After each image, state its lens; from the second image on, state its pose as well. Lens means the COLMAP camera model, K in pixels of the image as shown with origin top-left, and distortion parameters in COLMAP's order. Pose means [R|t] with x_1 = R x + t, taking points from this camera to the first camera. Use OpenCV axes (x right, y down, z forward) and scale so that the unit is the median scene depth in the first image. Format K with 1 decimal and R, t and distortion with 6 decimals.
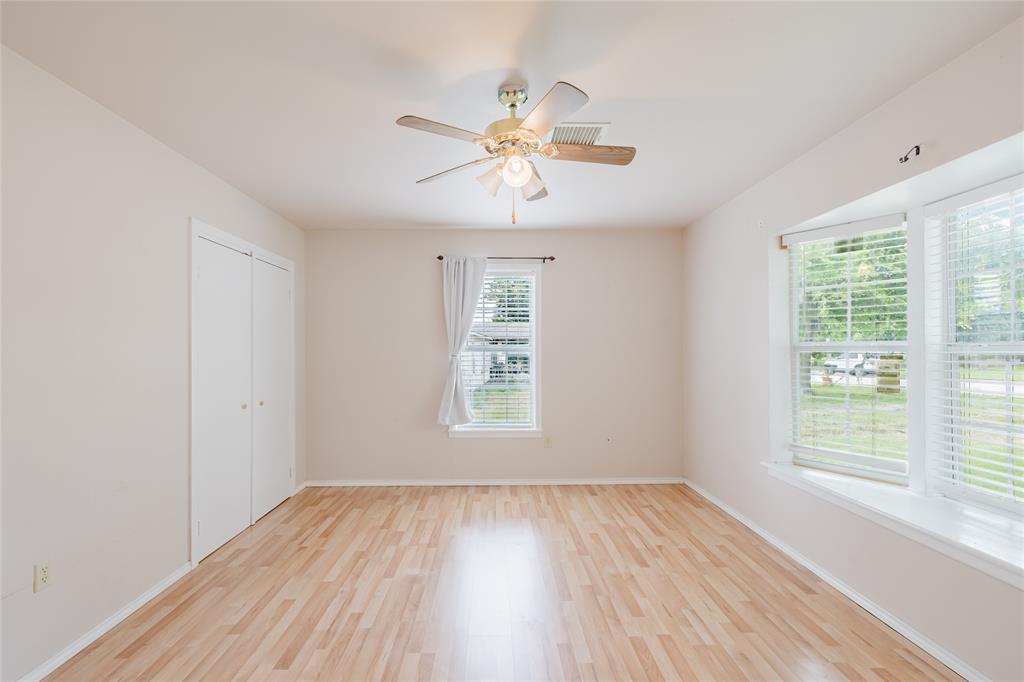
lens RADIAL K [[438.6, 0, 490.4], [0, 438.6, 349.5], [0, 0, 1]] dist [0.000079, 0.000158]
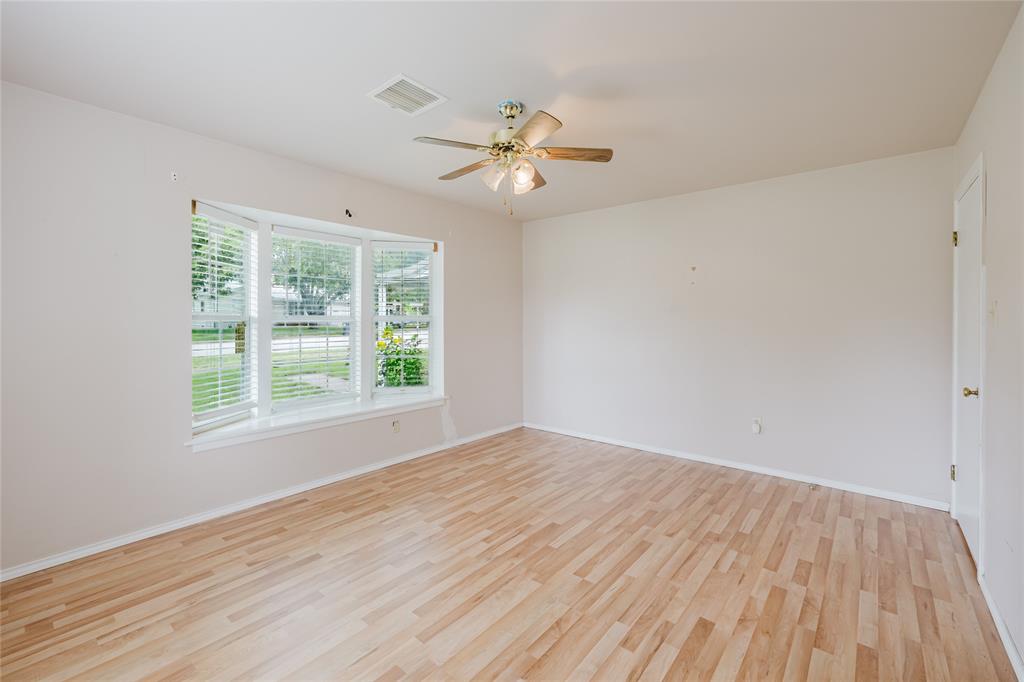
lens RADIAL K [[438.6, 0, 512.0], [0, 438.6, 323.9], [0, 0, 1]] dist [0.000079, 0.000158]
pose [[-0.775534, -0.001317, 0.631304, -0.404512], [0.001177, 0.999993, 0.003532, 0.007746], [-0.631305, 0.003482, -0.775527, 1.096971]]
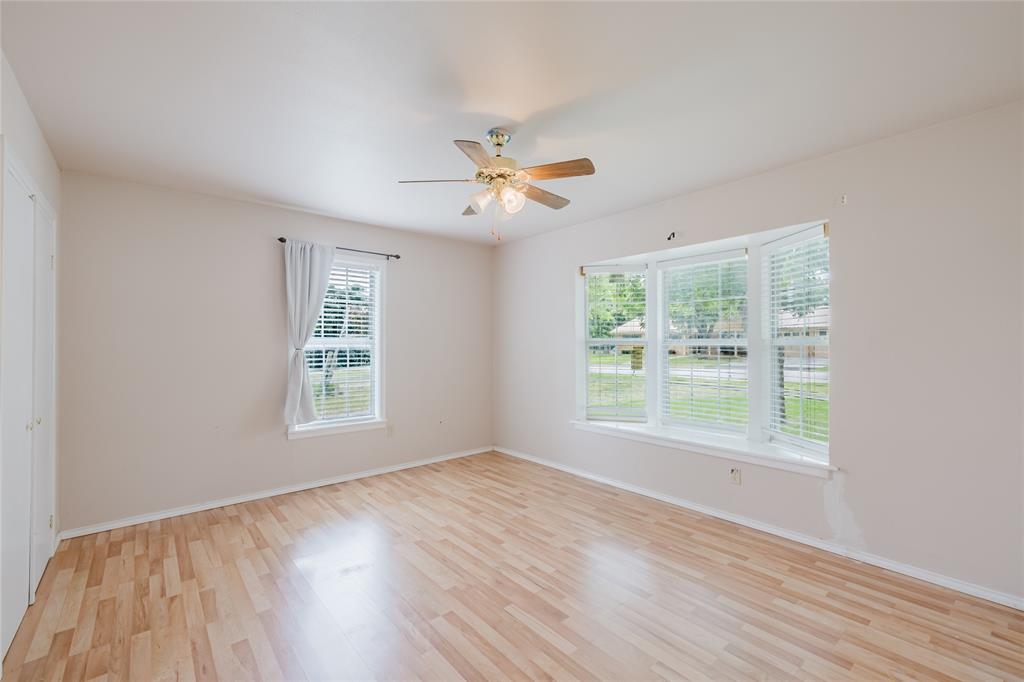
lens RADIAL K [[438.6, 0, 506.1], [0, 438.6, 339.7], [0, 0, 1]] dist [0.000079, 0.000158]
pose [[0.766100, 0.006986, 0.642683, -0.408096], [-0.001579, 0.999958, -0.008987, 0.002513], [-0.642719, 0.005870, 0.766079, 0.022269]]
